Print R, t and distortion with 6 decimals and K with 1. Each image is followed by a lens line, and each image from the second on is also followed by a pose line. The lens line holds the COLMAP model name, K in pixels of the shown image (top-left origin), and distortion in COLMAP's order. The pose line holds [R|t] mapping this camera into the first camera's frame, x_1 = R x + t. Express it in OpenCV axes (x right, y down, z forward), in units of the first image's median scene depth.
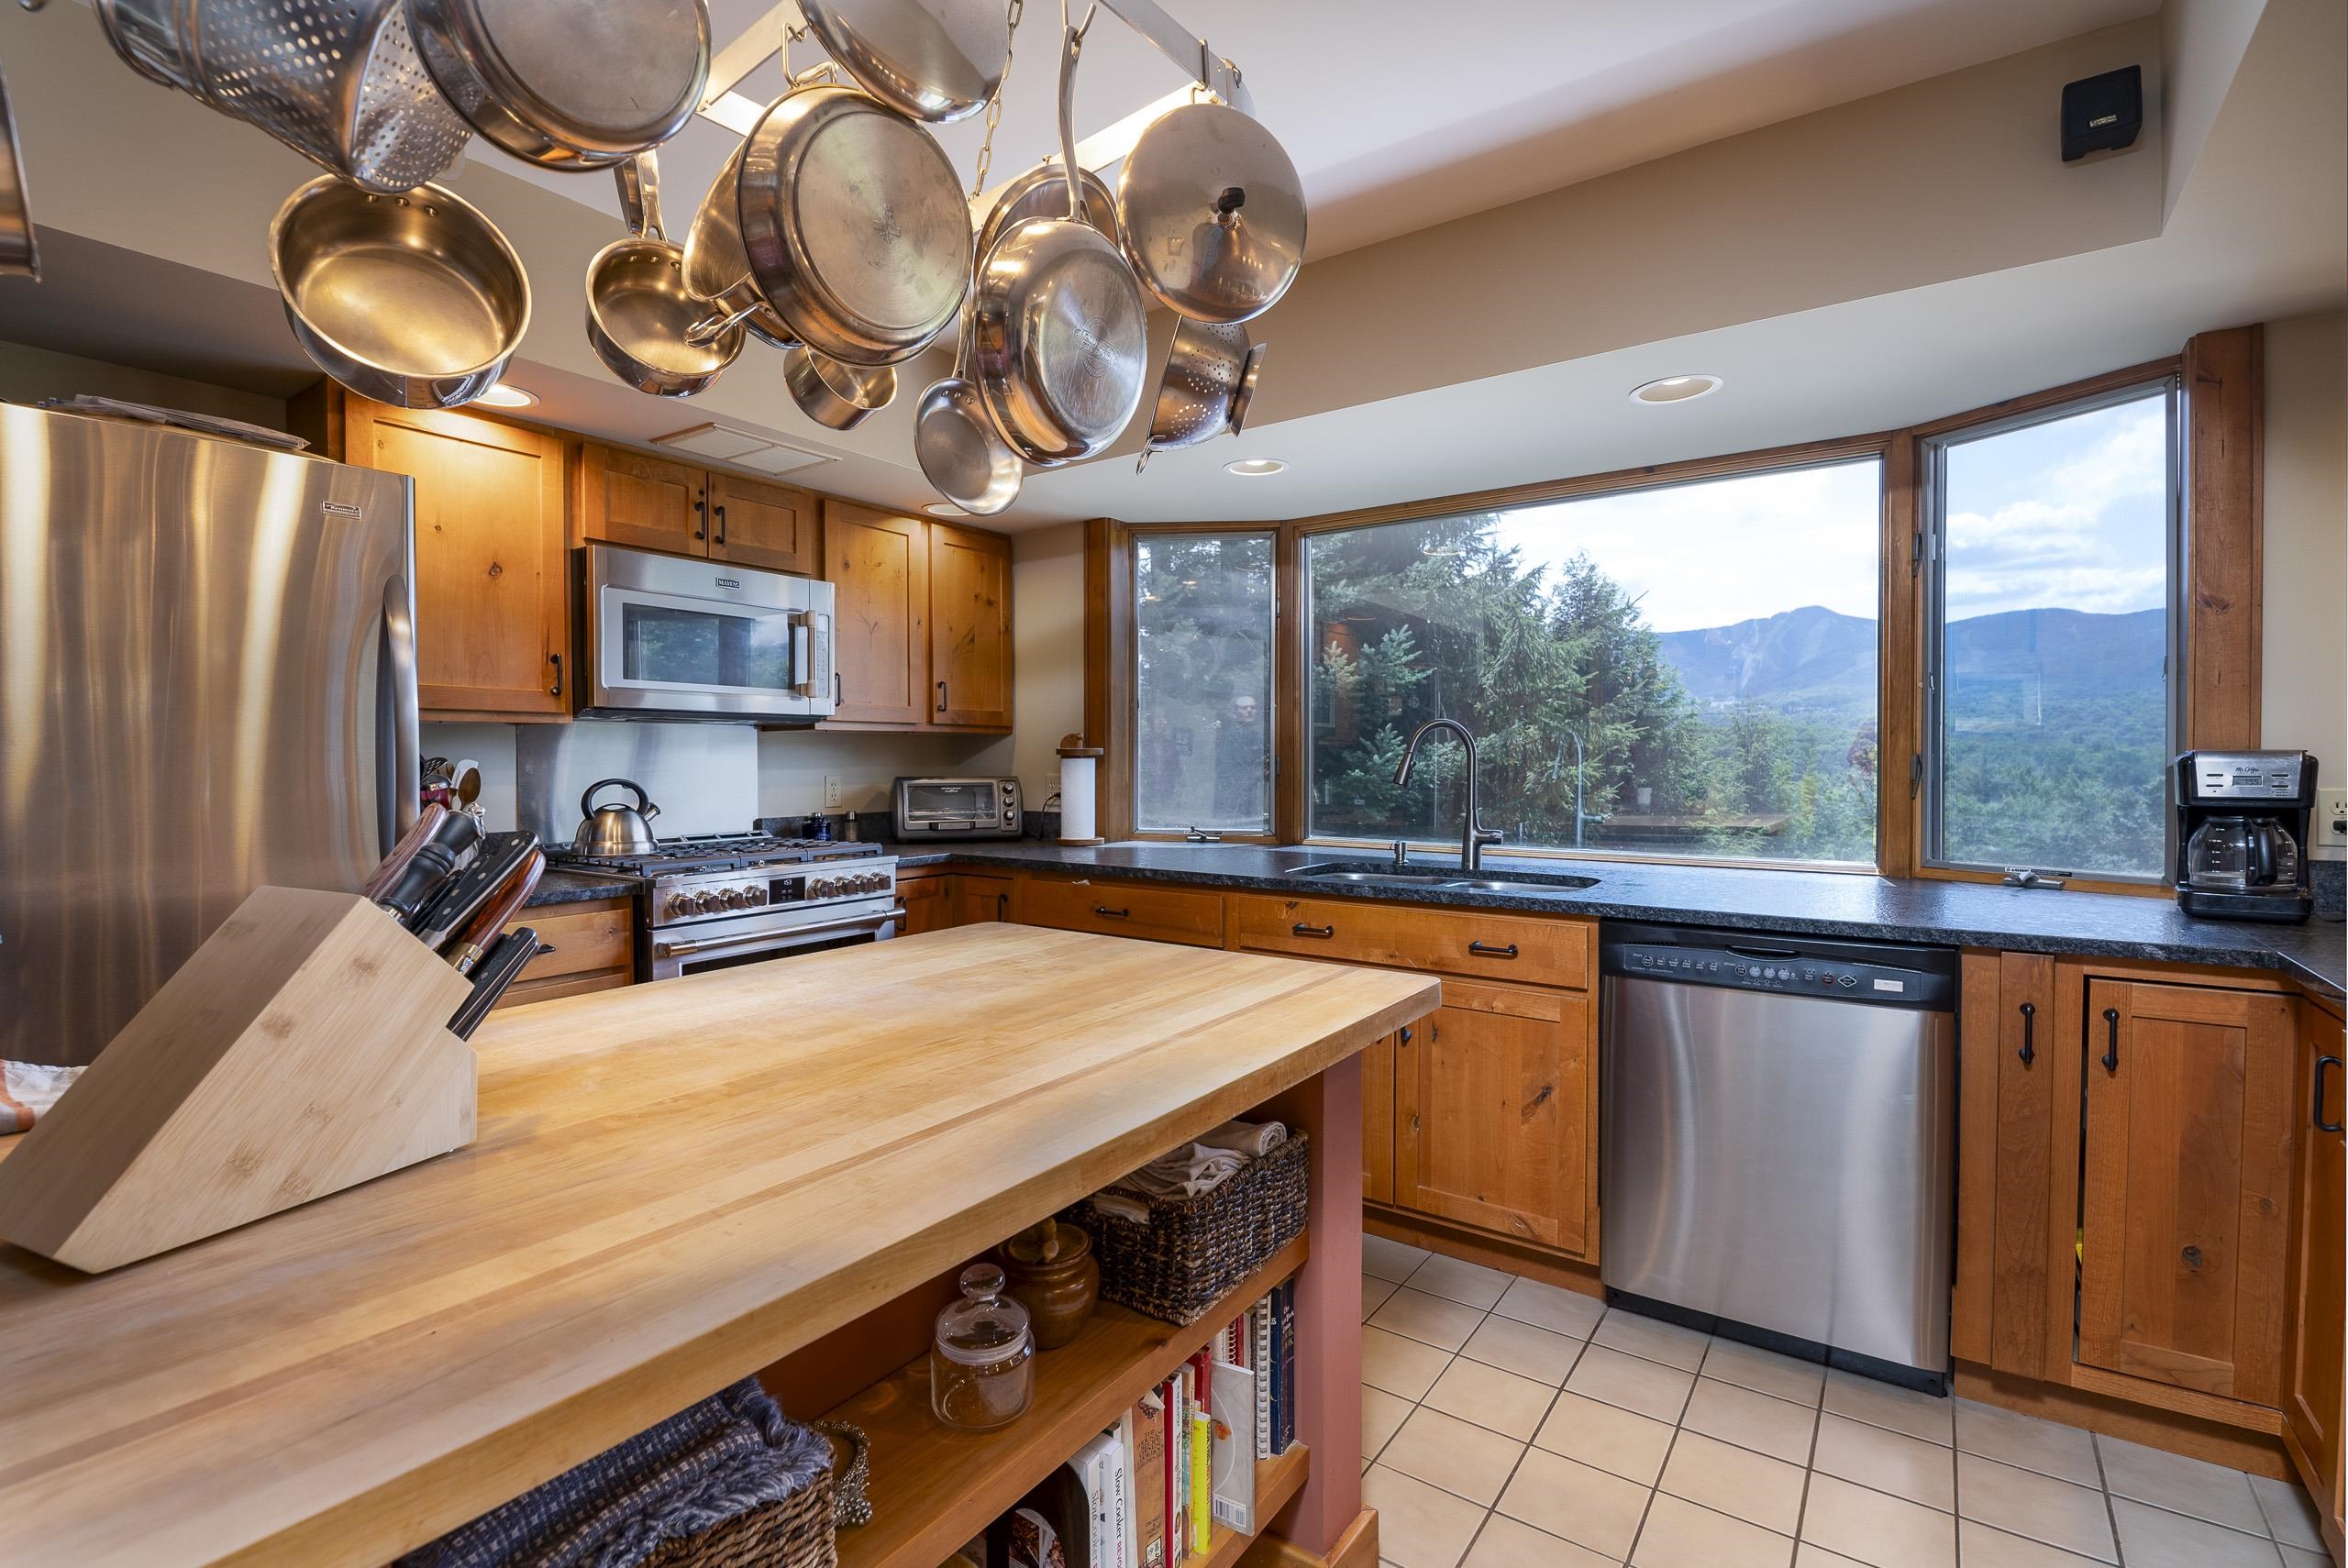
lens RADIAL K [[1101.2, 0, 1170.2], [0, 1101.2, 775.0], [0, 0, 1]] dist [-0.011753, -0.000251]
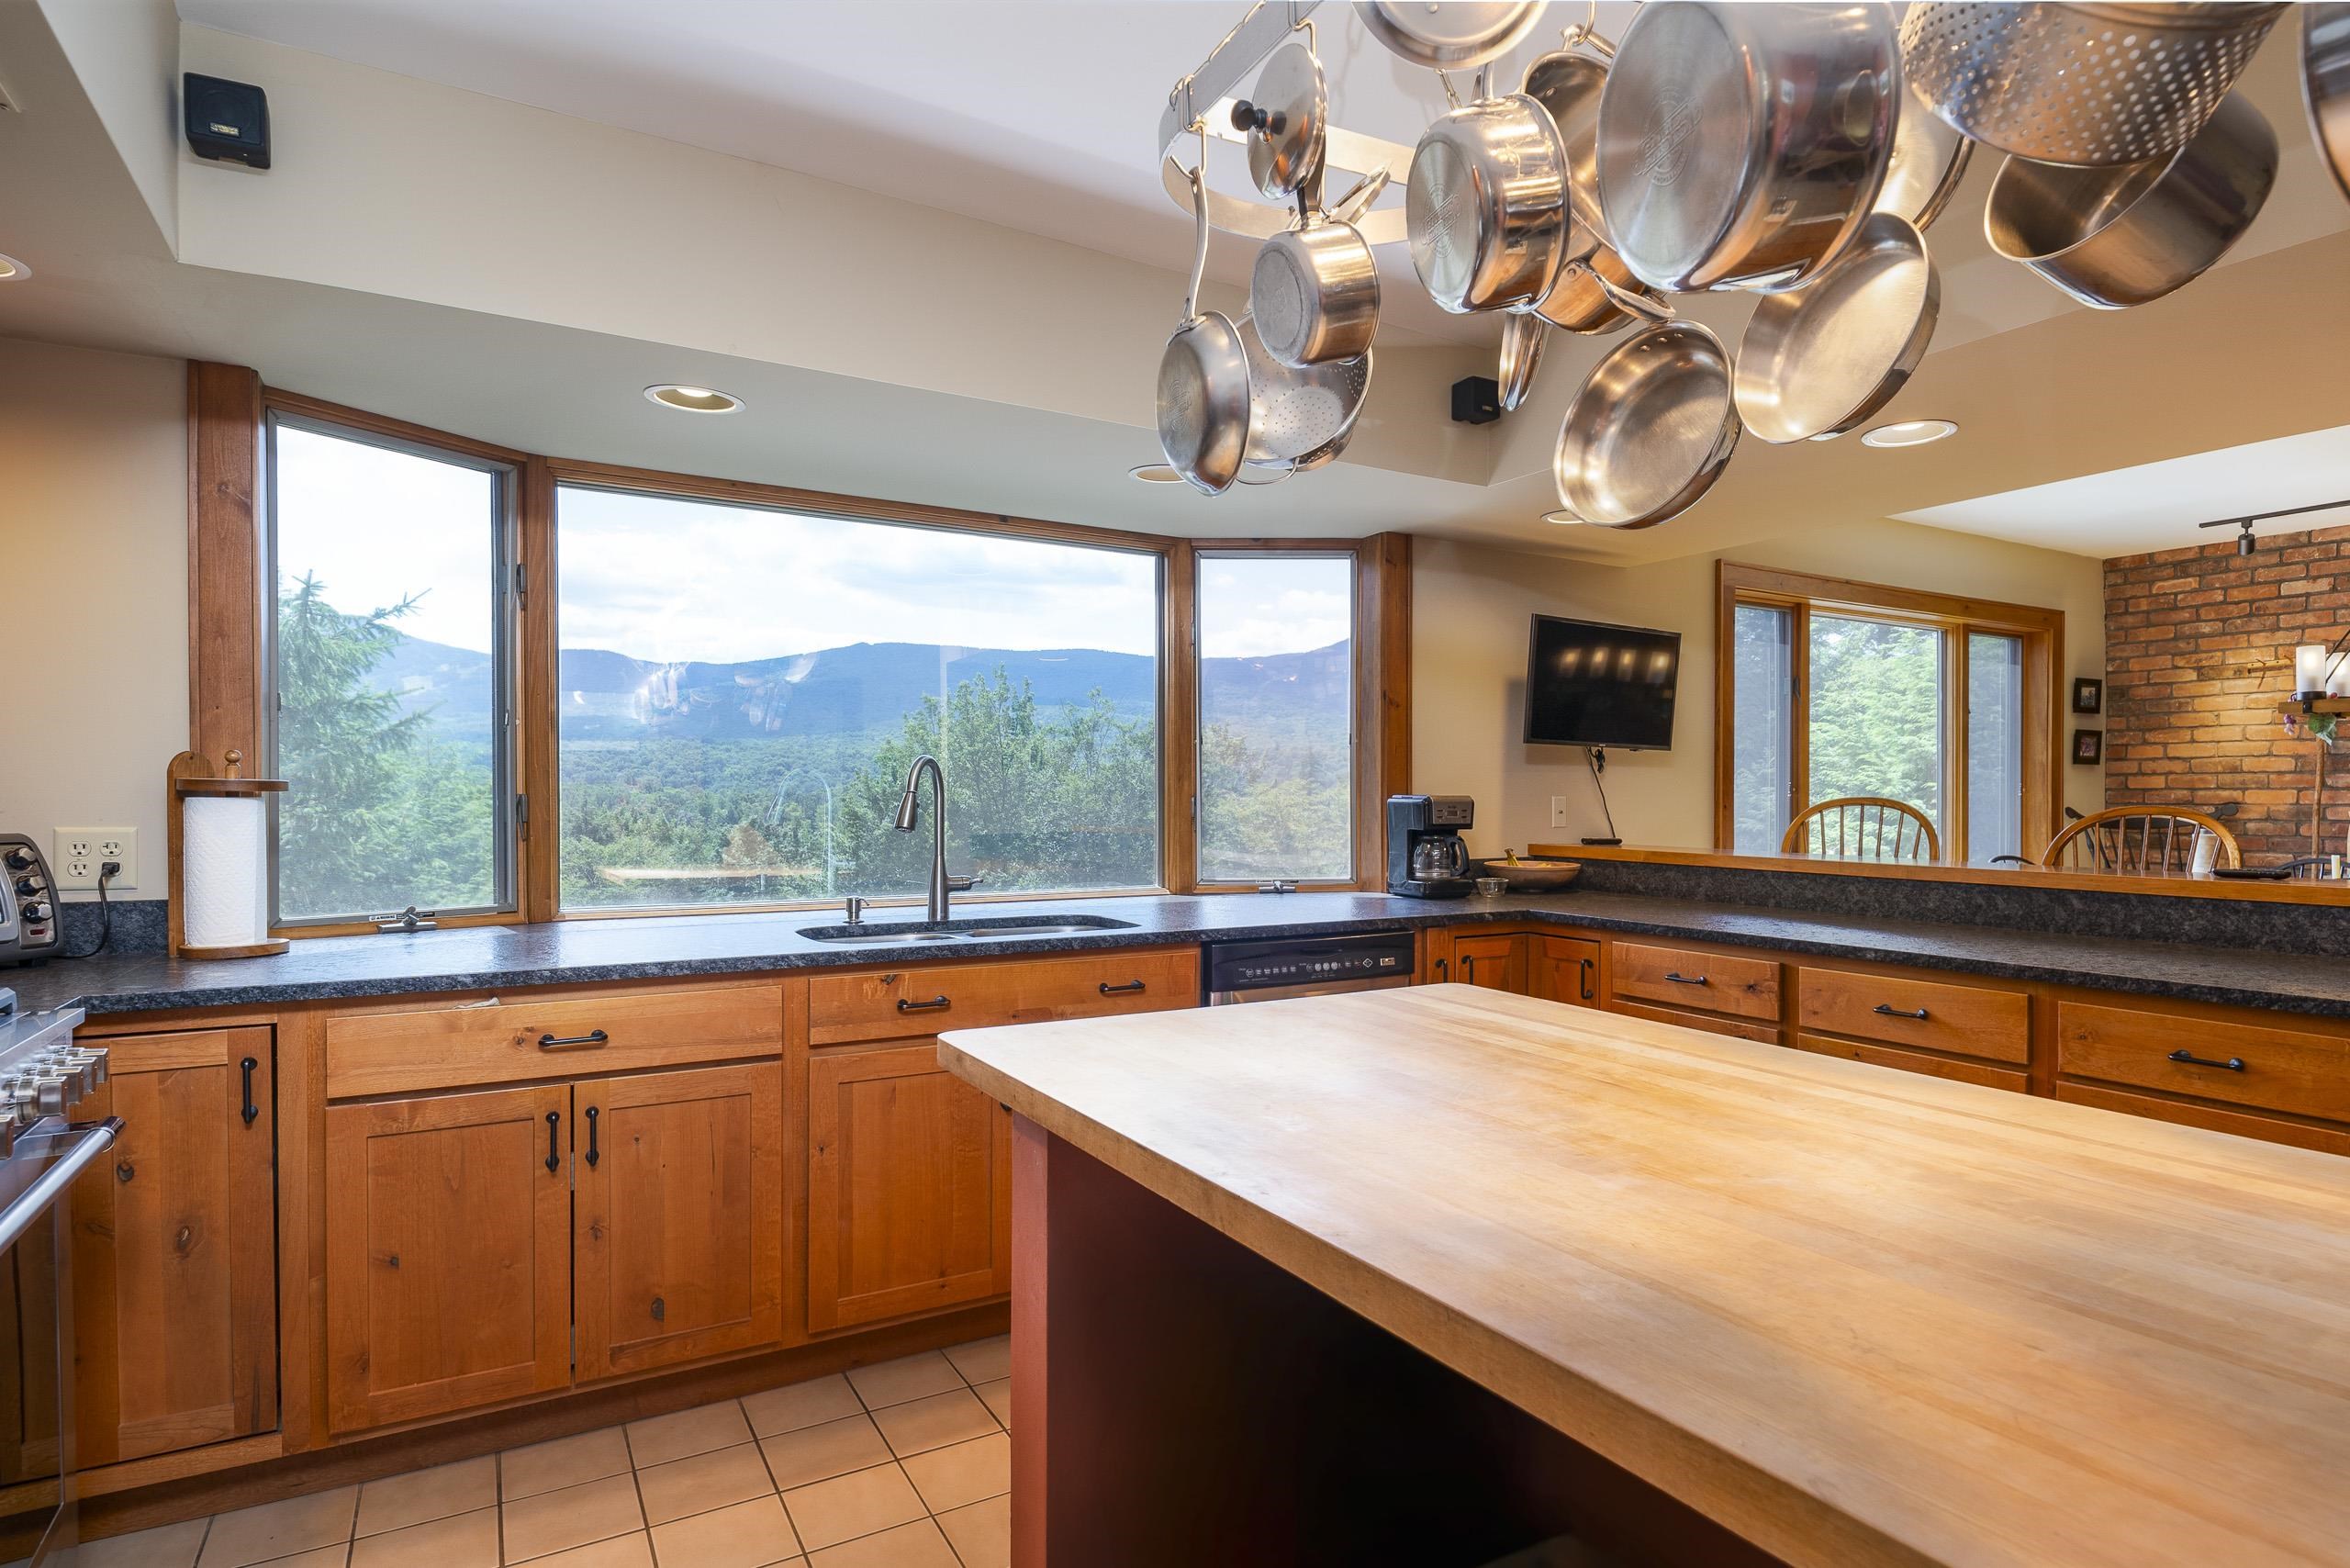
lens RADIAL K [[1303.7, 0, 1179.3], [0, 1303.7, 803.2], [0, 0, 1]] dist [-0.001855, -0.000772]
pose [[0.363029, 0.000057, 0.931778, -0.527874], [0.010974, 0.999930, -0.004336, -0.003863], [-0.931713, 0.011799, 0.363003, 0.339811]]
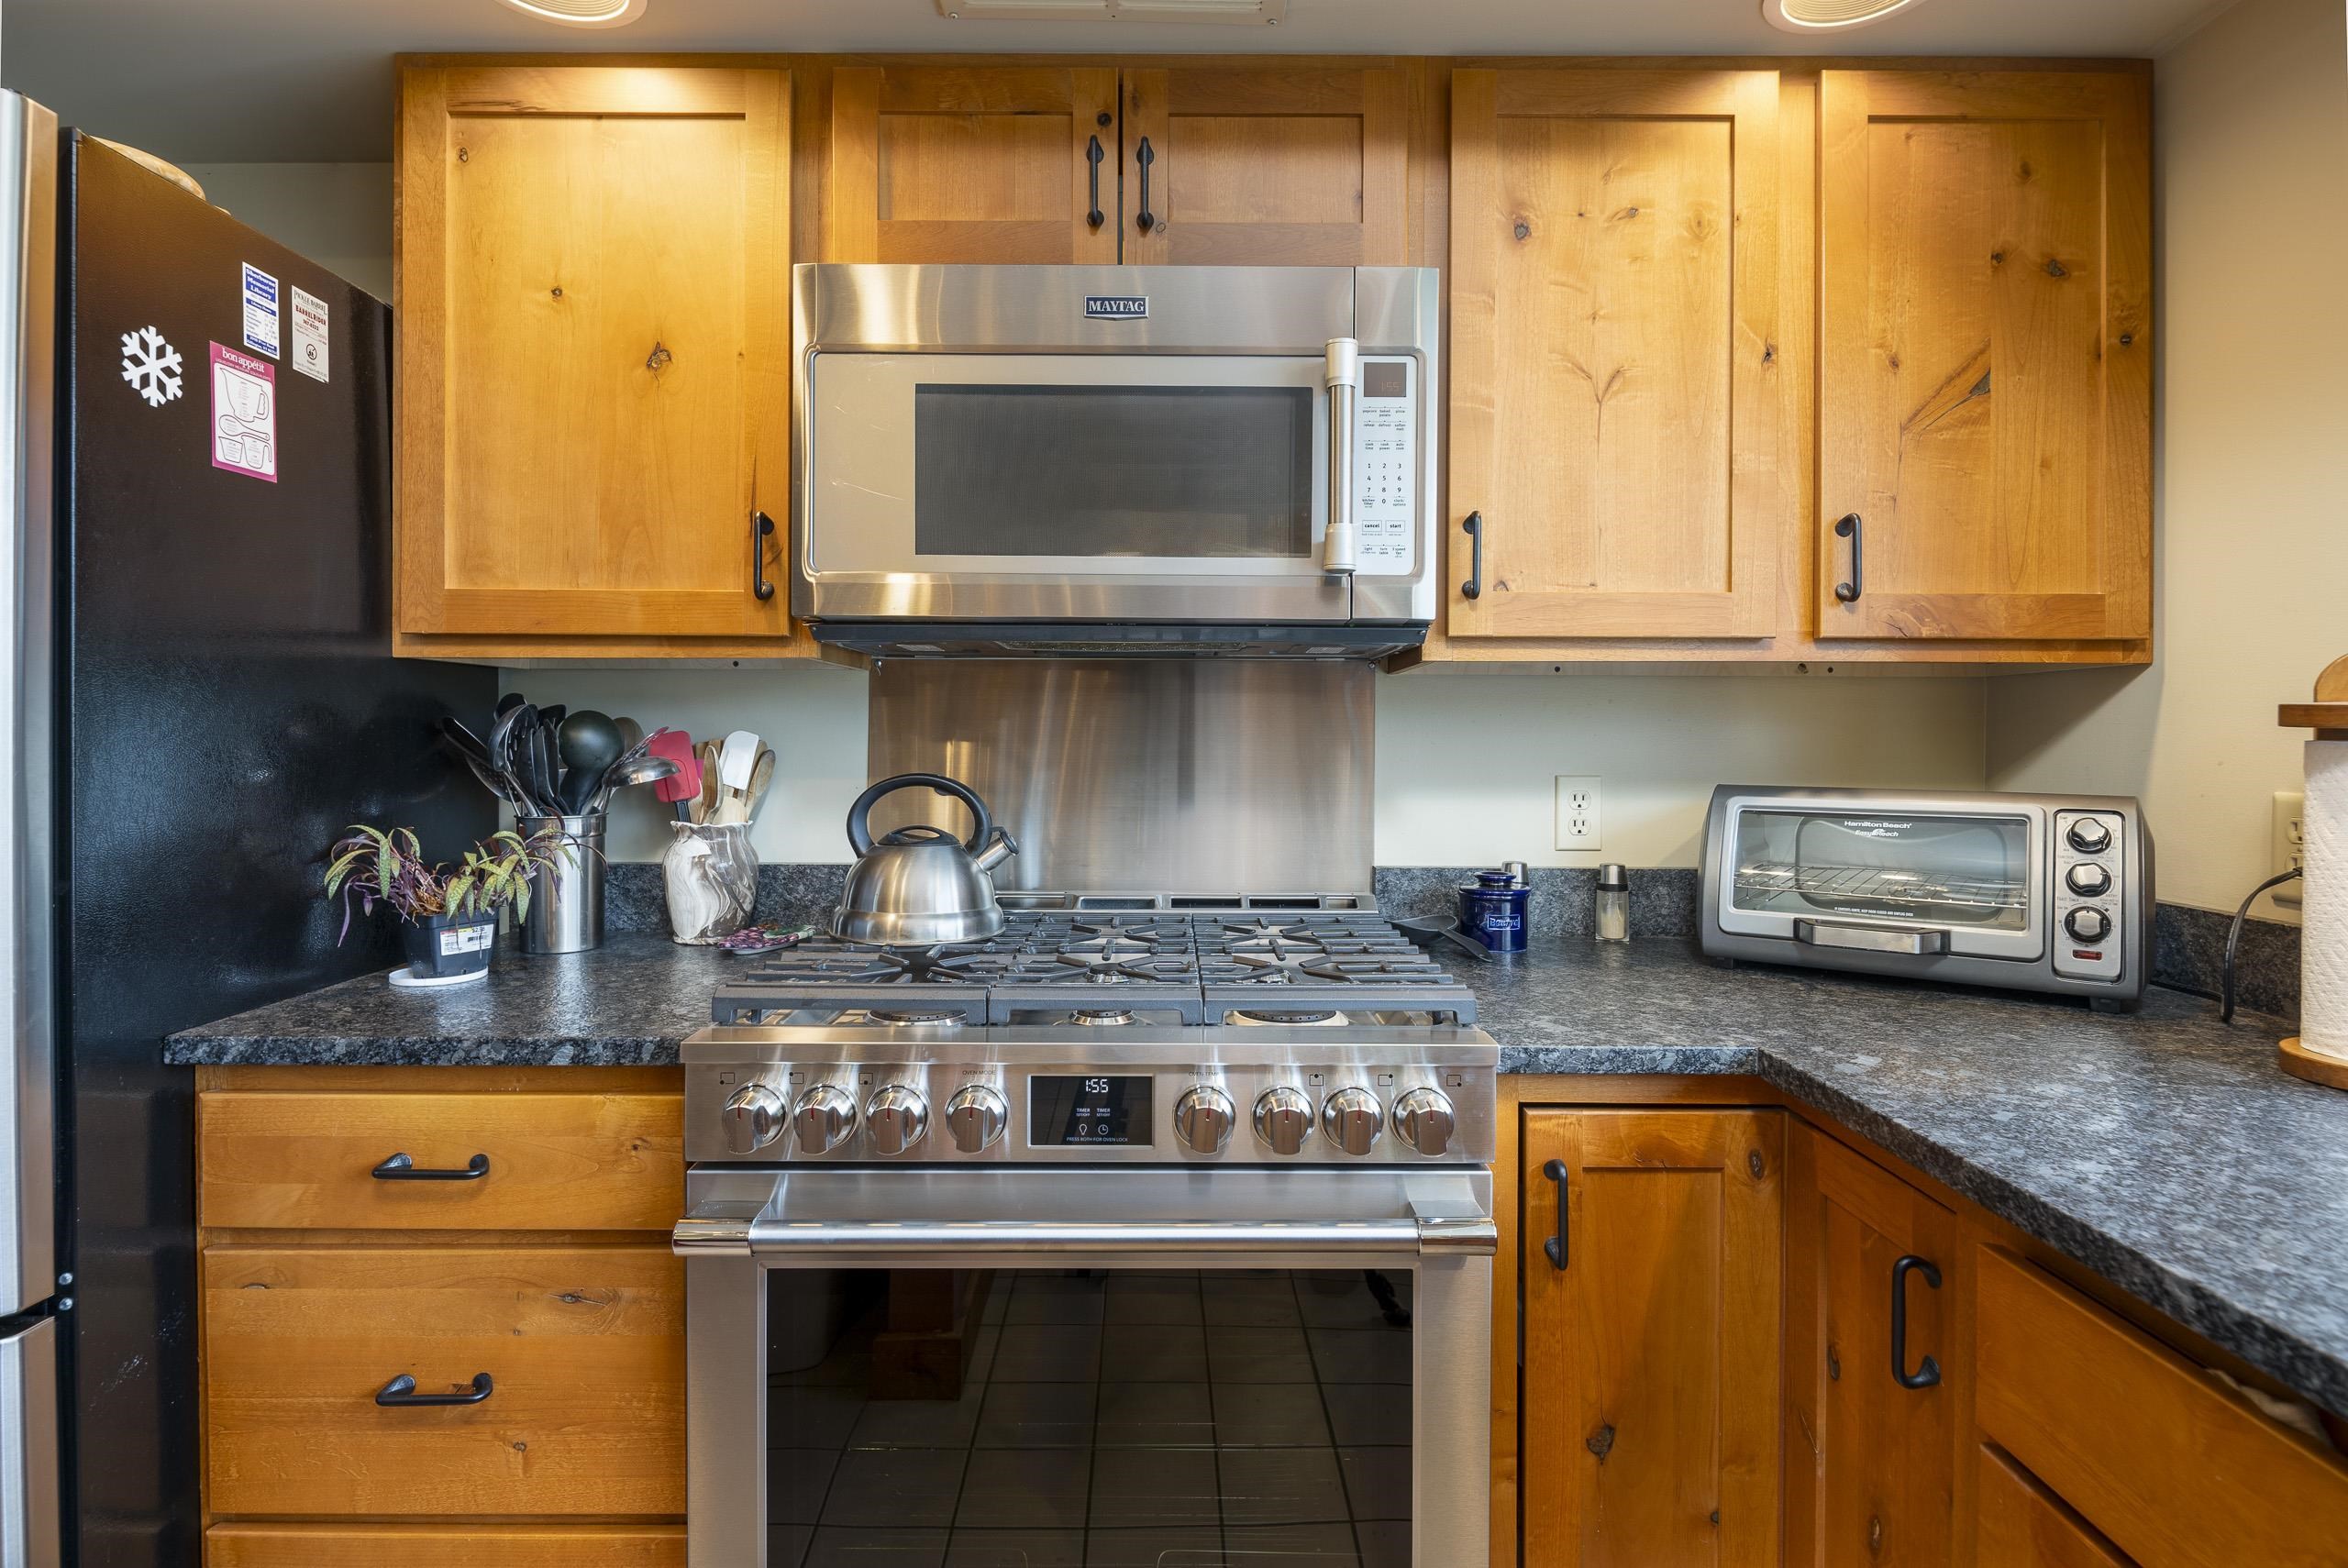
lens RADIAL K [[1219.8, 0, 1153.7], [0, 1219.8, 733.5], [0, 0, 1]] dist [0.002015, -0.000797]
pose [[0.566442, 0.015561, -0.823955, -0.012761], [-0.018129, 0.999815, 0.006419, -0.014795], [0.823902, 0.011301, 0.566619, 0.618501]]
